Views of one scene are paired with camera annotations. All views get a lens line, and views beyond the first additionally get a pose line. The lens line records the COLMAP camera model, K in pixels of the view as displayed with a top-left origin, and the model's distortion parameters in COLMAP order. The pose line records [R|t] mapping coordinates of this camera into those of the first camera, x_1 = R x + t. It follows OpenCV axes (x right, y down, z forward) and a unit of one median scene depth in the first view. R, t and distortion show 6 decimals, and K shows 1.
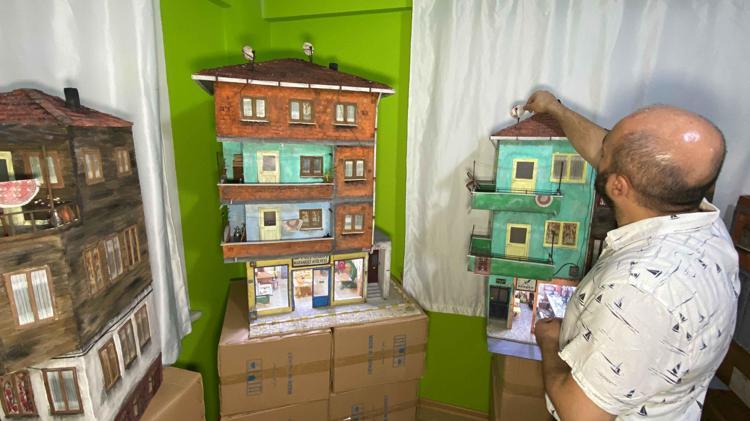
lens RADIAL K [[352.4, 0, 377.7], [0, 352.4, 211.6], [0, 0, 1]] dist [-0.003436, -0.006039]
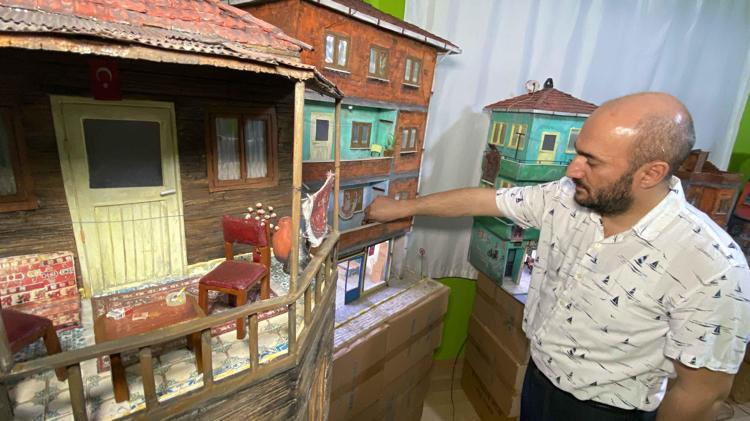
lens RADIAL K [[352.4, 0, 372.1], [0, 352.4, 217.5], [0, 0, 1]] dist [-0.003436, -0.006039]
pose [[0.861825, -0.100577, 0.497133, -0.638990], [0.040264, 0.990615, 0.130613, -0.051664], [-0.505605, -0.092549, 0.857787, 0.315387]]
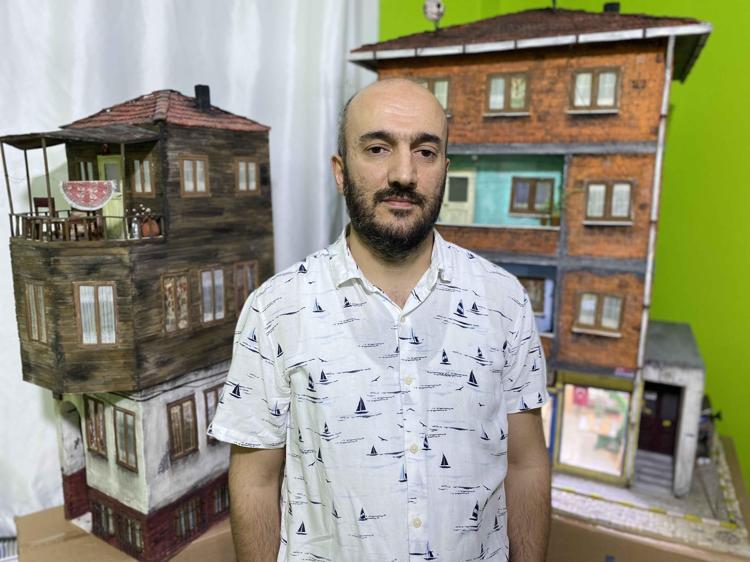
lens RADIAL K [[569.3, 0, 367.7], [0, 569.3, 273.3], [0, 0, 1]] dist [-0.000655, -0.005760]
pose [[0.724133, 0.095934, -0.682956, 0.262316], [-0.136837, 0.990576, -0.005942, 0.031174], [0.675949, 0.097756, 0.730436, 0.221413]]
